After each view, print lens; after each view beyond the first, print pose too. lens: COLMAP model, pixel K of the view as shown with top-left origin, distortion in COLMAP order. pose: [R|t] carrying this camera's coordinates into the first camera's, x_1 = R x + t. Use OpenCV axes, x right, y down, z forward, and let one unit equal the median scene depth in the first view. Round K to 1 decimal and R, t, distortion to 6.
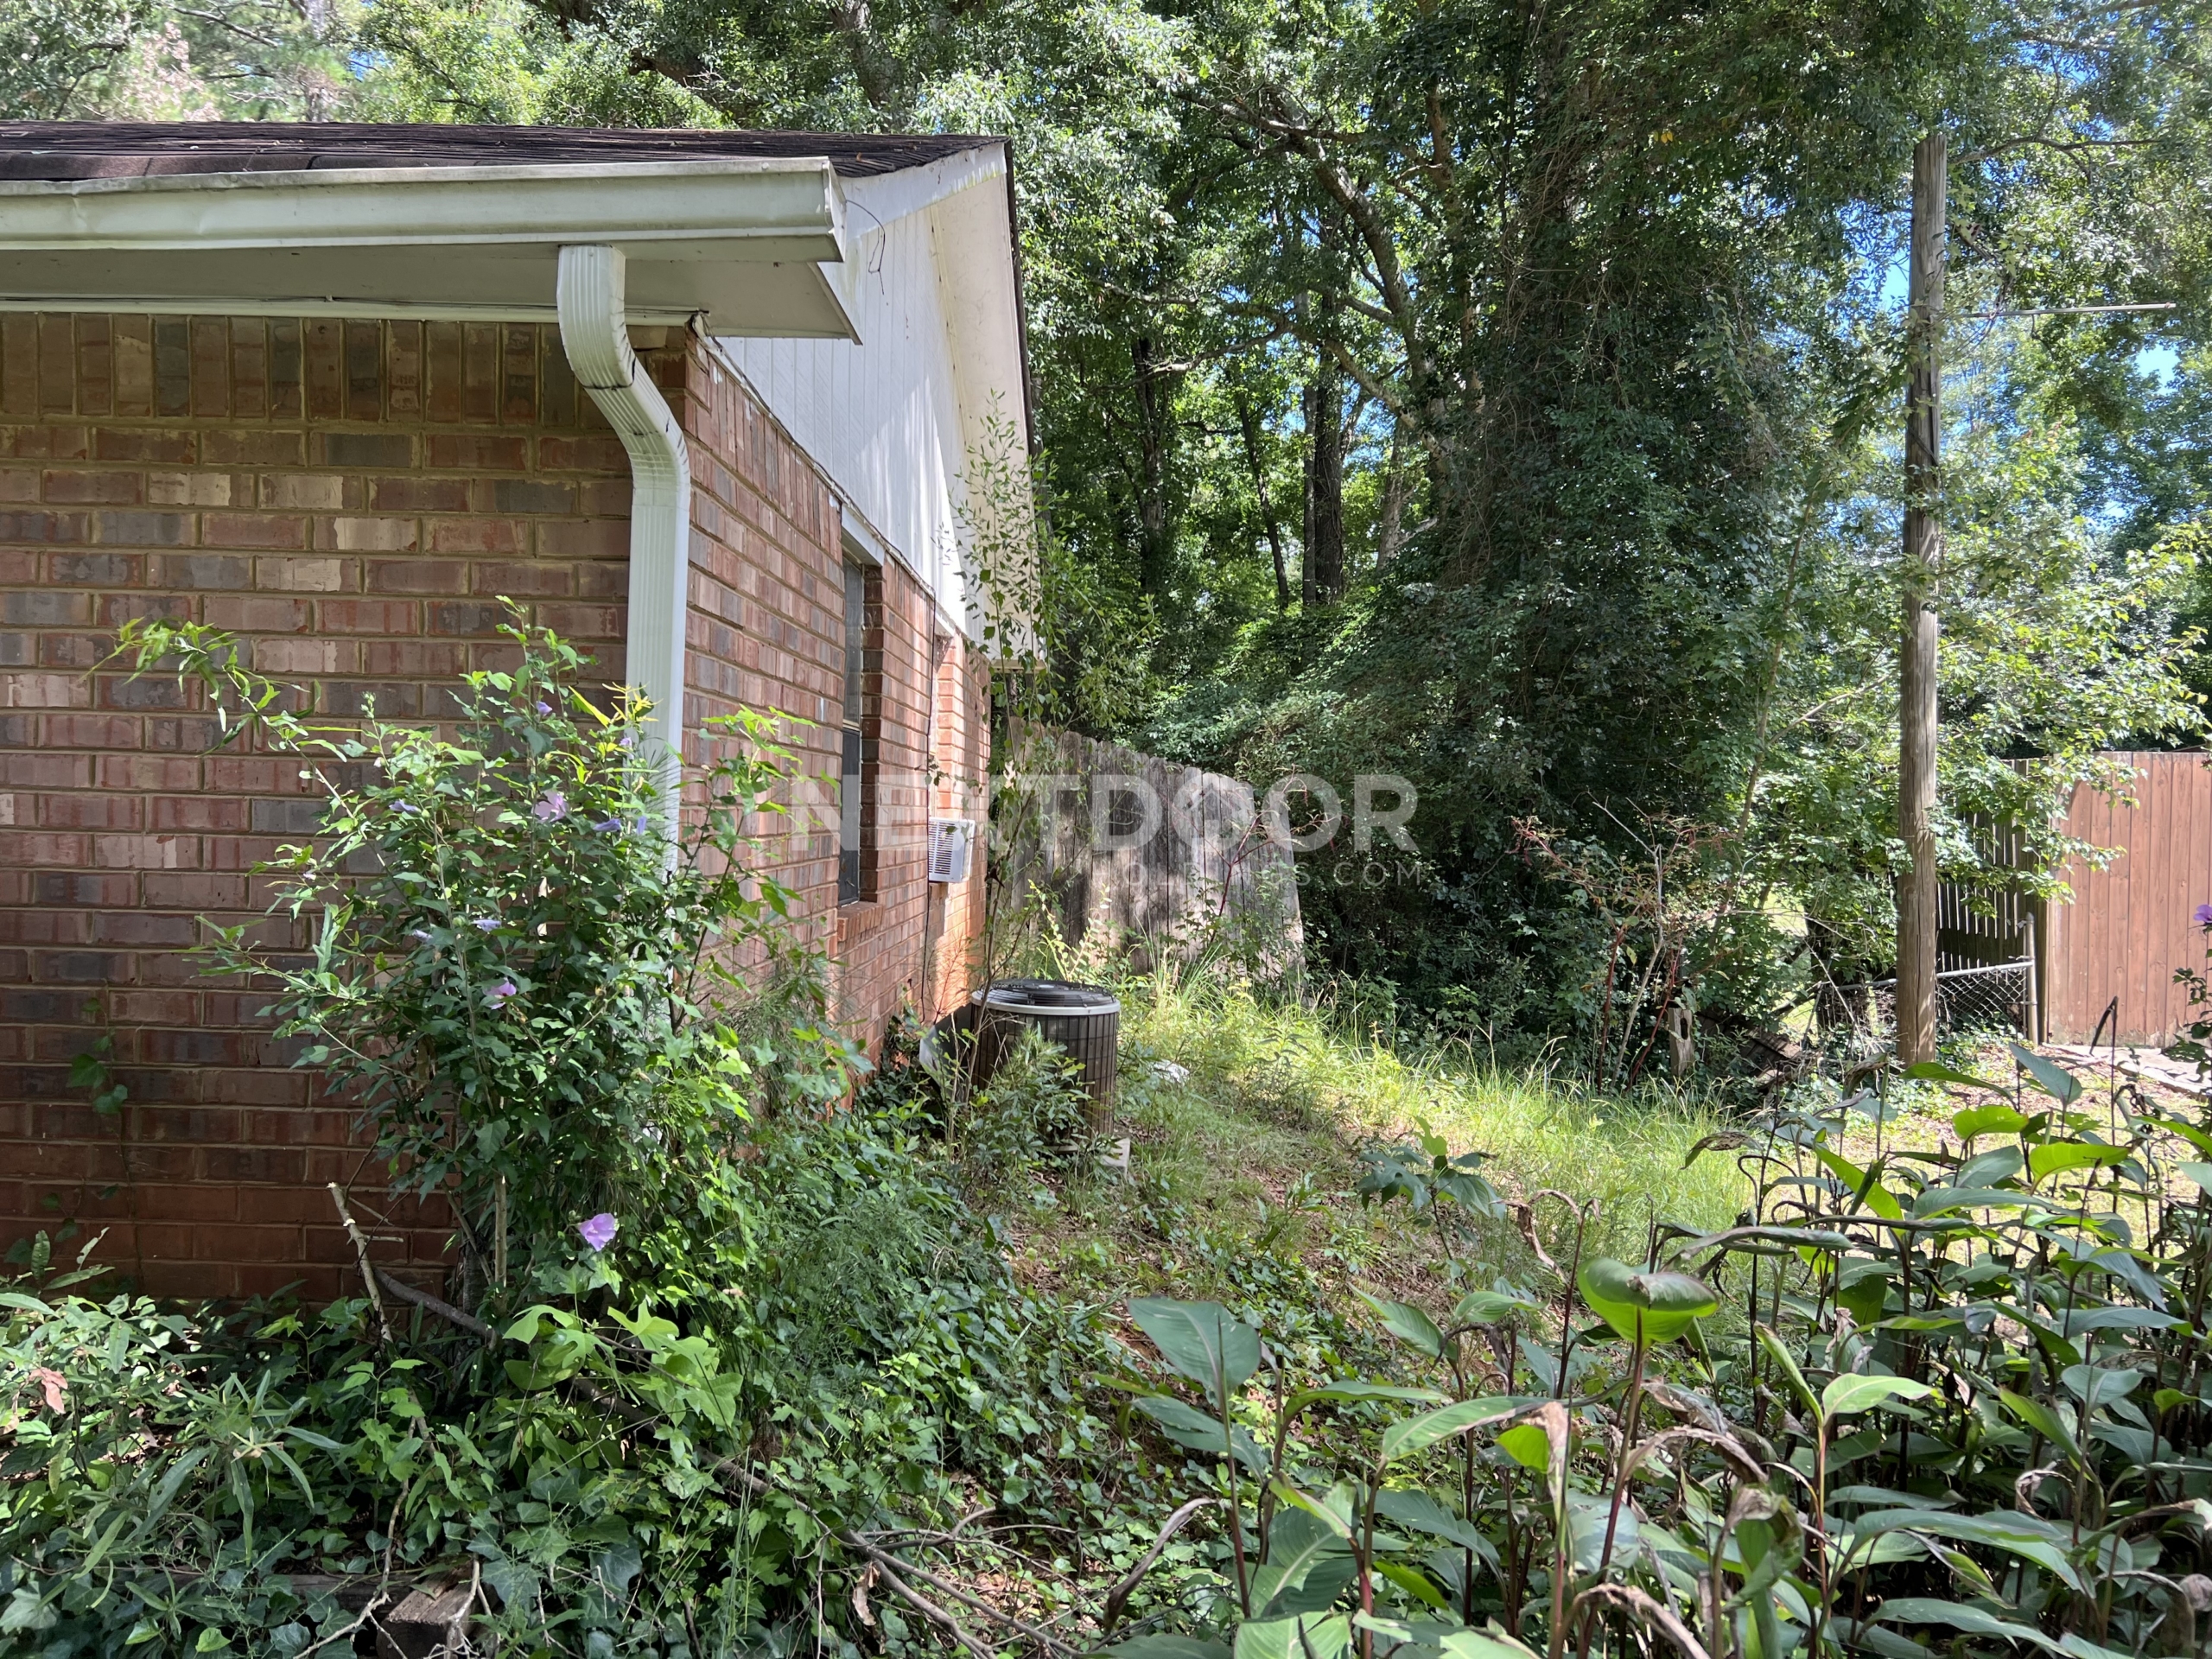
lens RADIAL K [[1637.4, 0, 1096.7], [0, 1637.4, 831.3], [0, 0, 1]] dist [0.052391, -0.066721]
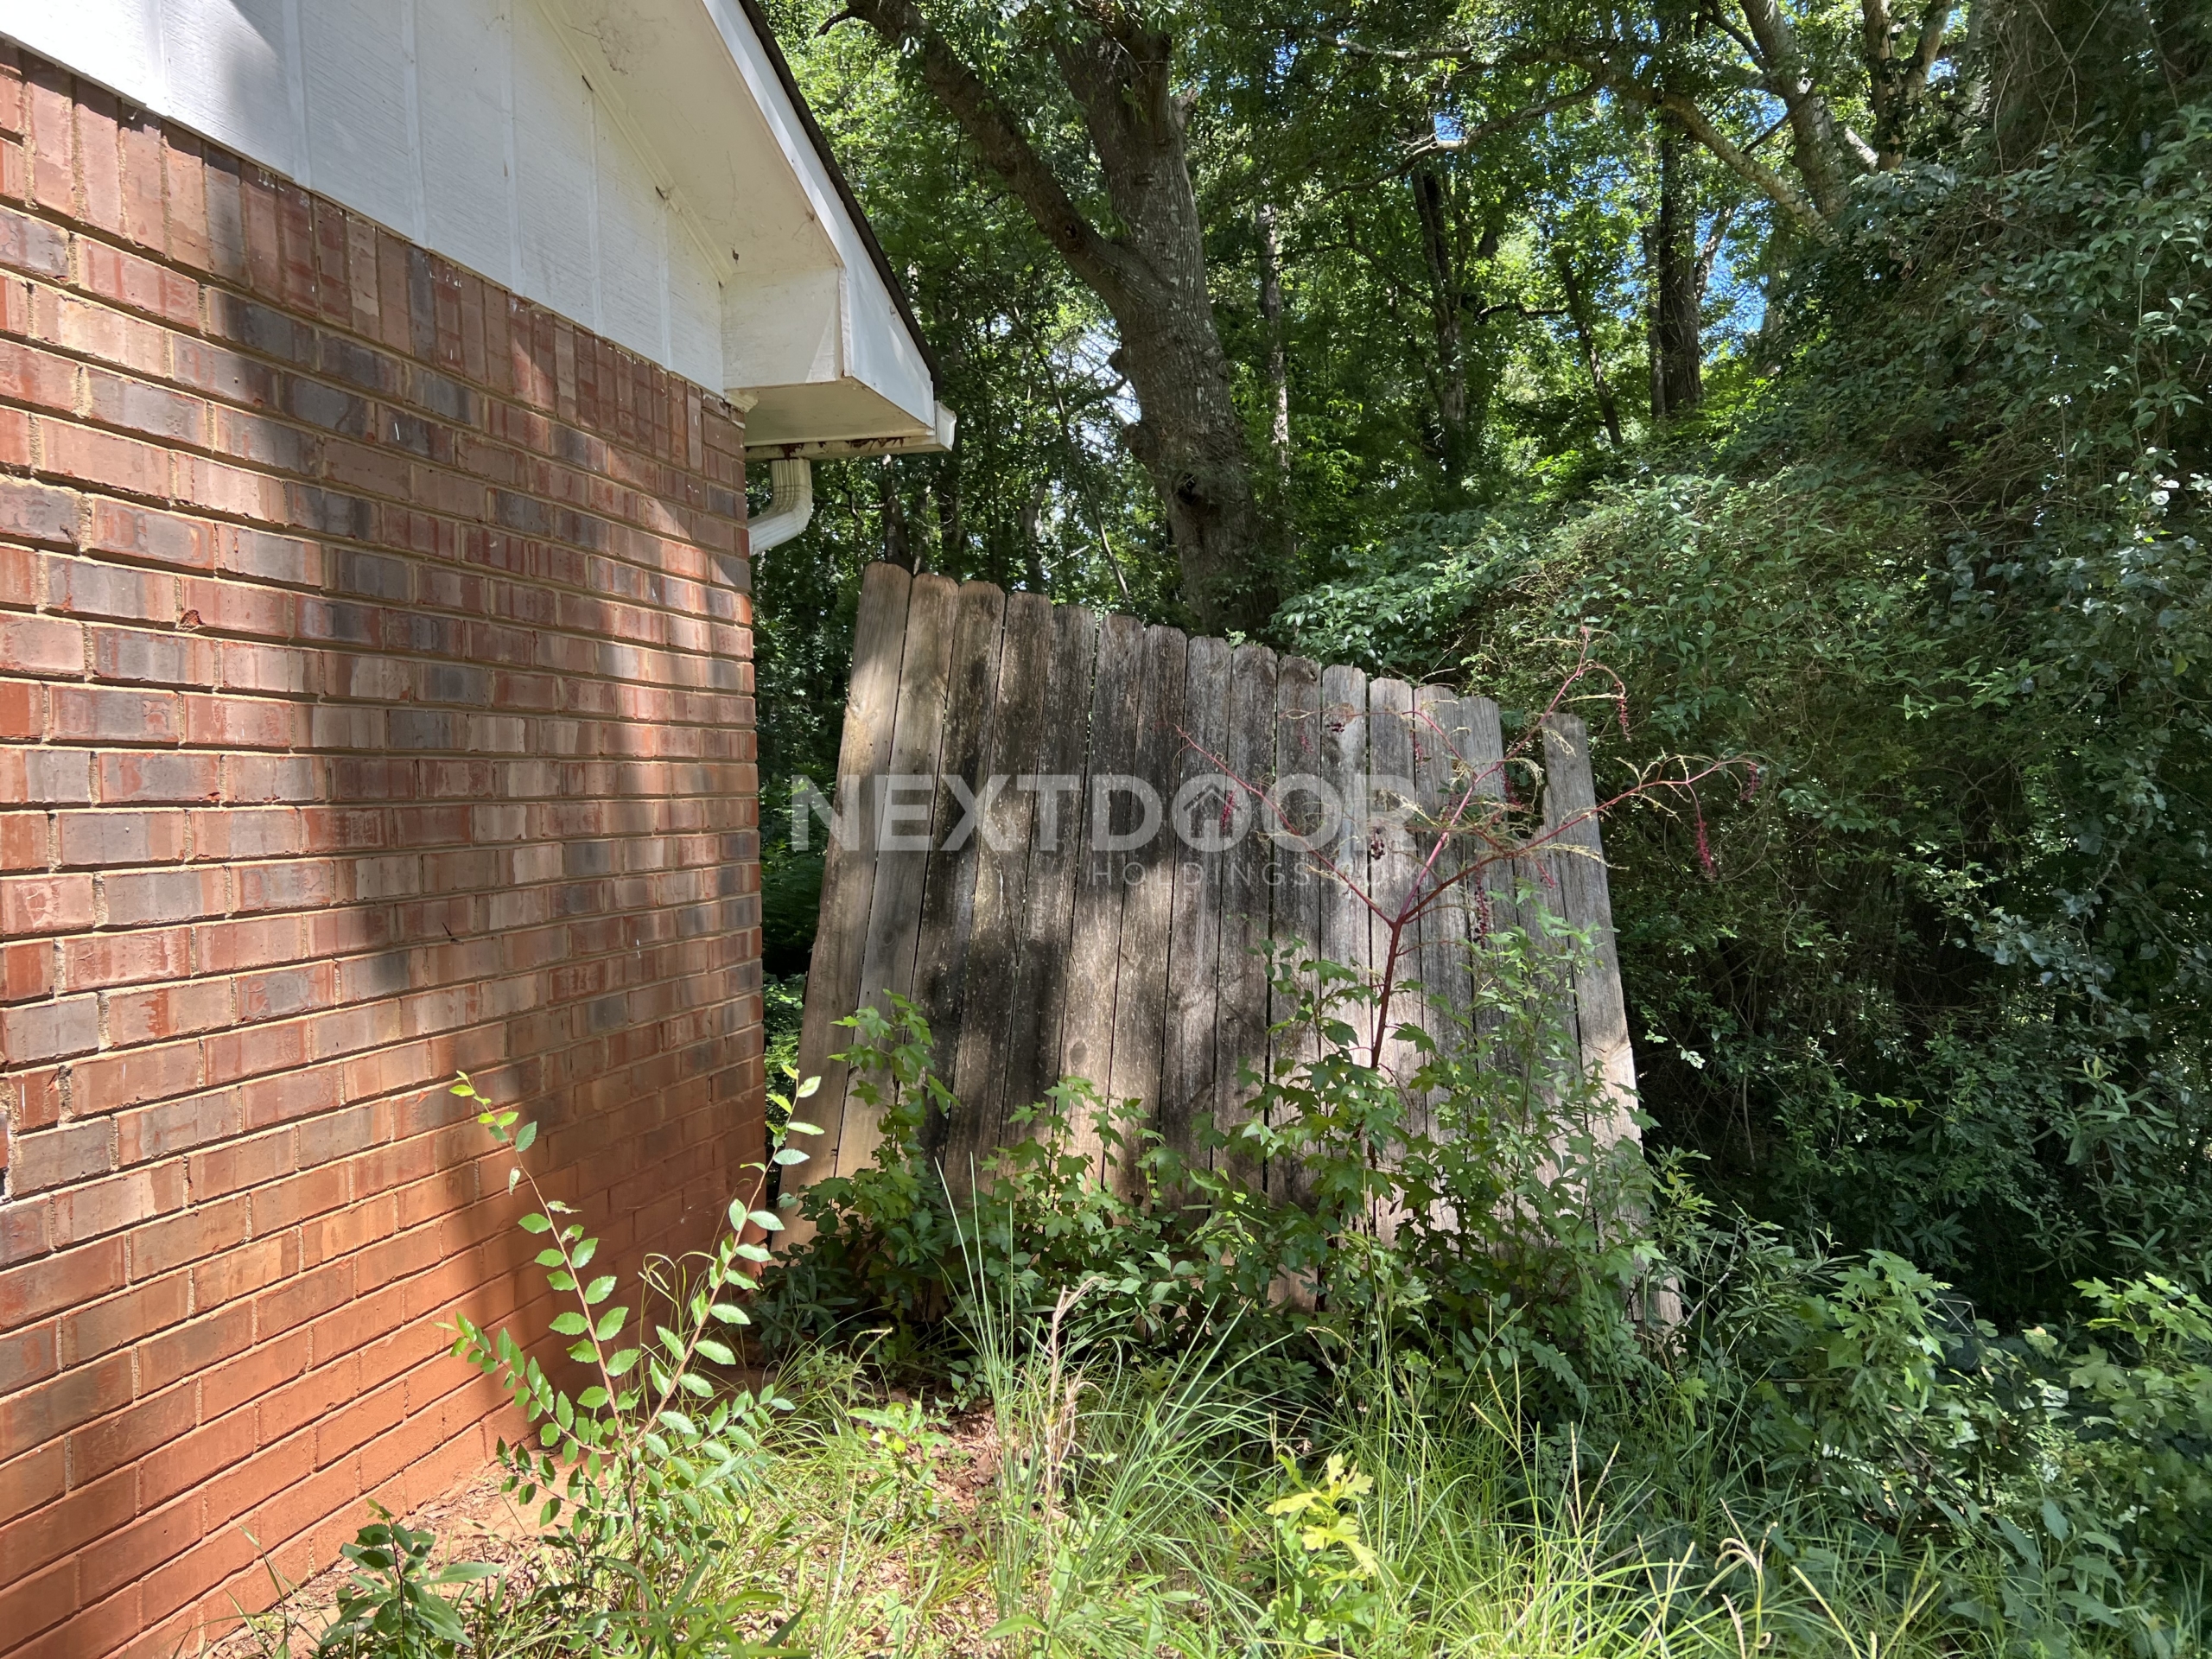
lens RADIAL K [[1637.4, 0, 1108.0], [0, 1637.4, 834.7], [0, 0, 1]] dist [0.052391, -0.066721]
pose [[0.977932, -0.042498, -0.204556, 0.076073], [0.045737, 0.998891, 0.011133, -0.003431], [0.203856, -0.020243, 0.978792, 0.527452]]
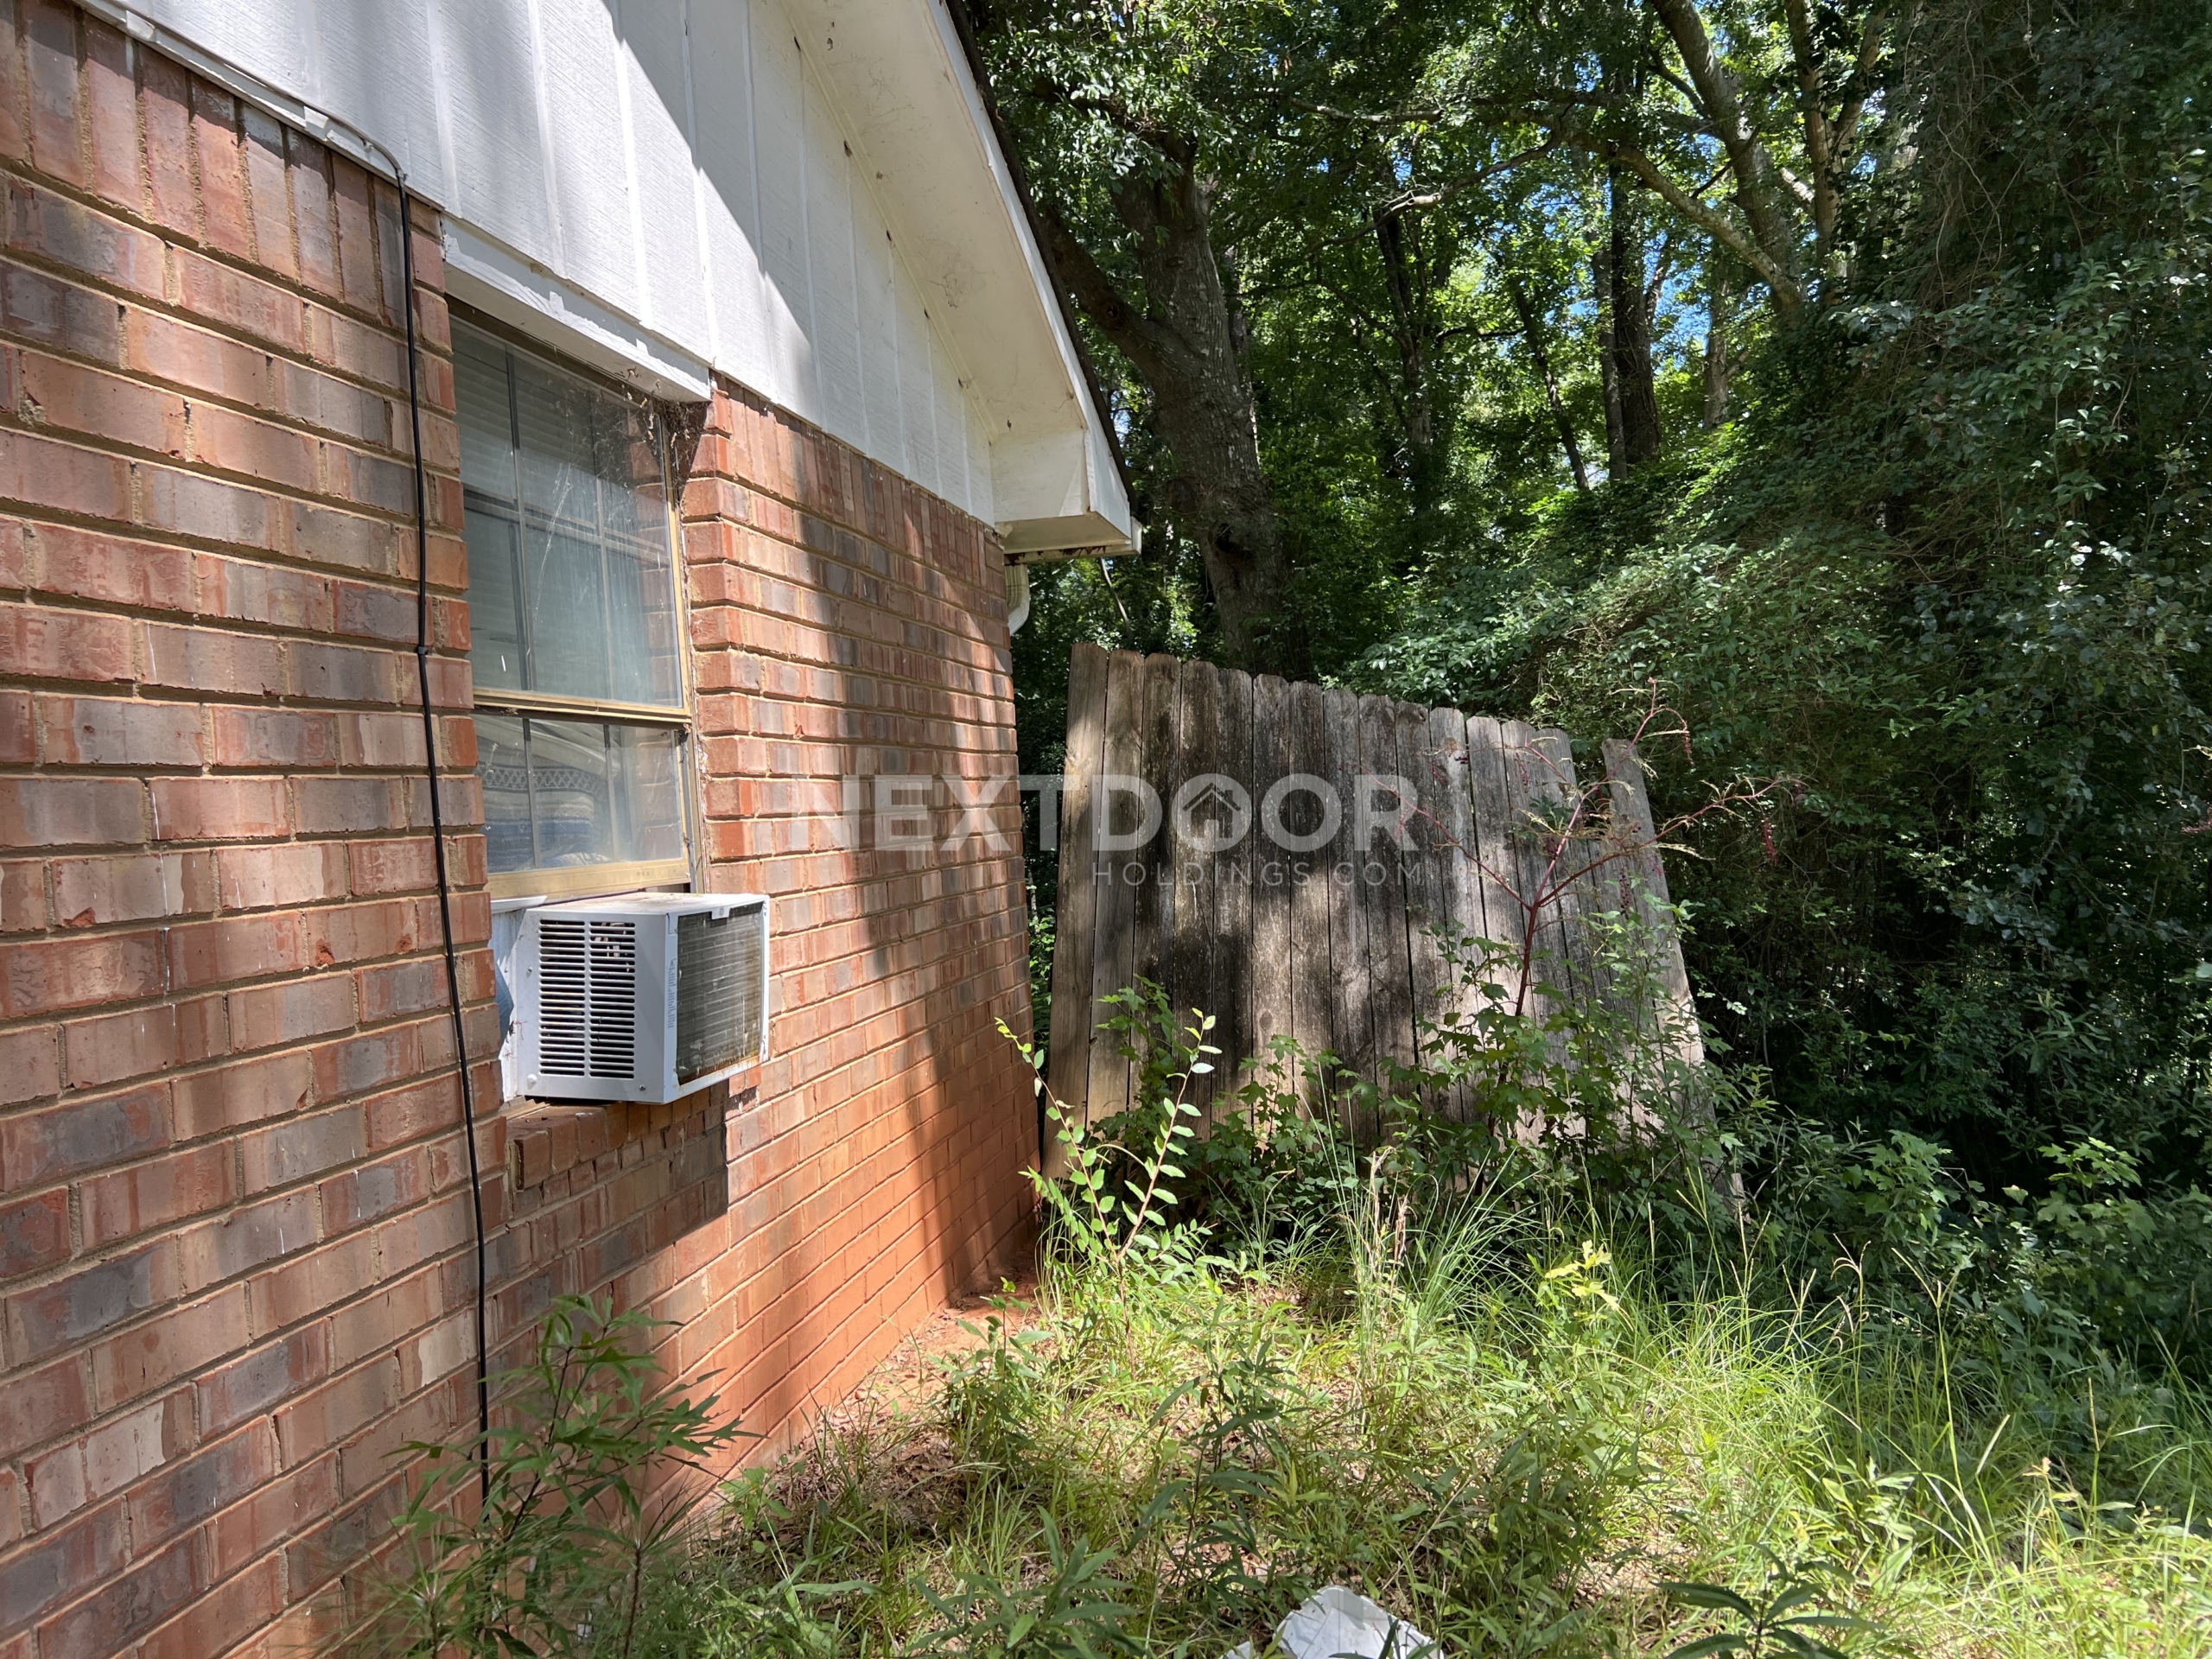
lens RADIAL K [[1637.4, 0, 1115.0], [0, 1637.4, 834.3], [0, 0, 1]] dist [0.052391, -0.066721]
pose [[0.980901, -0.081290, -0.176708, 0.040262], [0.083186, 0.996528, 0.003334, -0.008965], [0.175823, -0.017970, 0.984258, 0.422555]]
